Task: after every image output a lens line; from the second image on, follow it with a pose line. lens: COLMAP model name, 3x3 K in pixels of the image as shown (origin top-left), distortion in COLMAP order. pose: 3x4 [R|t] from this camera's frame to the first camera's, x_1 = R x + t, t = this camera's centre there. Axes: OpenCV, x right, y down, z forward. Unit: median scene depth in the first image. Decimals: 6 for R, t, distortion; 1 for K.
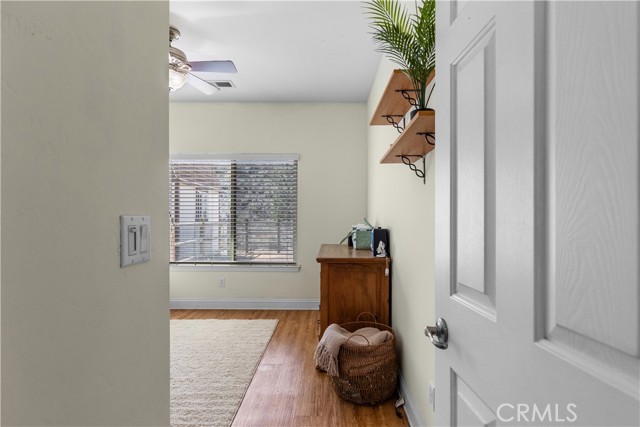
lens RADIAL K [[339.1, 0, 320.0], [0, 339.1, 213.5], [0, 0, 1]] dist [0.000918, 0.000111]
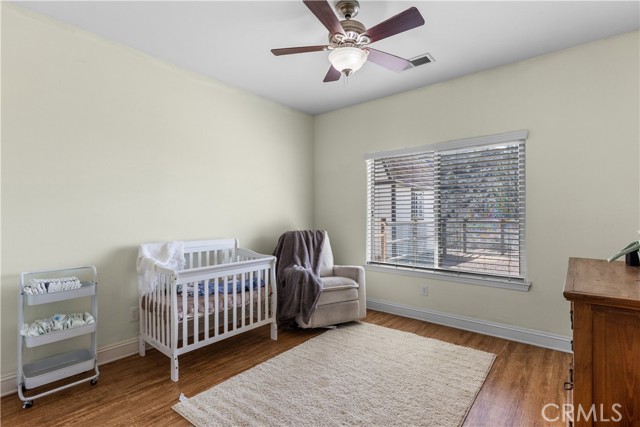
lens RADIAL K [[312.8, 0, 320.0], [0, 312.8, 213.5], [0, 0, 1]] dist [0.001905, -0.000143]
pose [[0.794372, -0.008664, -0.607370, -0.009418], [0.010584, 0.999944, -0.000421, -0.000304], [0.607340, -0.006094, 0.794419, 0.217391]]
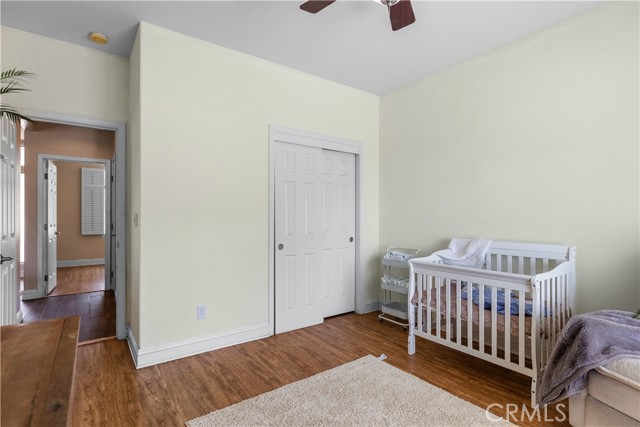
lens RADIAL K [[320.9, 0, 320.0], [0, 320.9, 213.5], [0, 0, 1]] dist [0.001012, 0.000145]
pose [[-0.787388, -0.005387, -0.616434, -0.001278], [0.002176, 0.999931, -0.011518, 0.005802], [0.616454, -0.010410, -0.787322, 0.613215]]
